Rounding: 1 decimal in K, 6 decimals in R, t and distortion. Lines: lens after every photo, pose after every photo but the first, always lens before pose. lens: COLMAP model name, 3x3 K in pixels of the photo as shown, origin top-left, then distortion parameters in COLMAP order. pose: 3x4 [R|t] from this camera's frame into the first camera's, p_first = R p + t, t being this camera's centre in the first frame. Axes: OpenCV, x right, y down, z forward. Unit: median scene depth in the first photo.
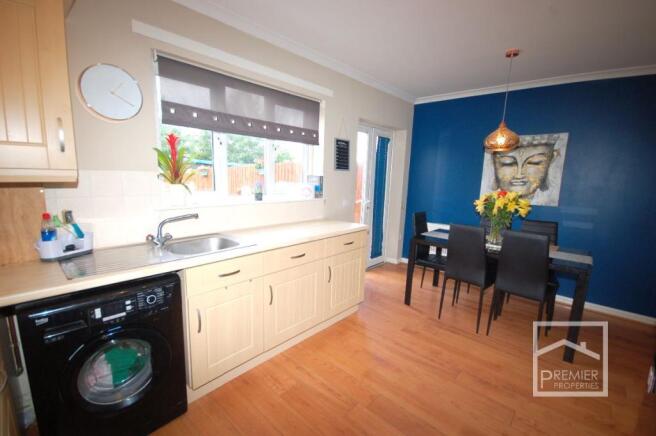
lens RADIAL K [[293.5, 0, 328.0], [0, 293.5, 218.0], [0, 0, 1]] dist [-0.001731, -0.000477]
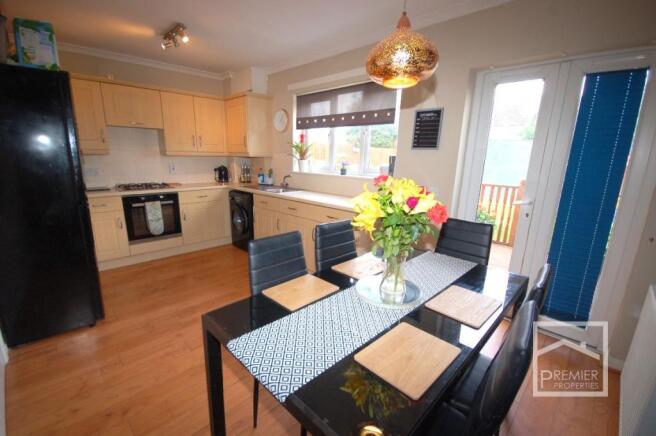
lens RADIAL K [[293.5, 0, 328.0], [0, 293.5, 218.0], [0, 0, 1]] dist [-0.001731, -0.000477]
pose [[-0.060833, 0.166516, -0.984160, 0.970841], [-0.186563, 0.966714, 0.175096, -0.081214], [0.980558, 0.194260, -0.027743, 0.890917]]
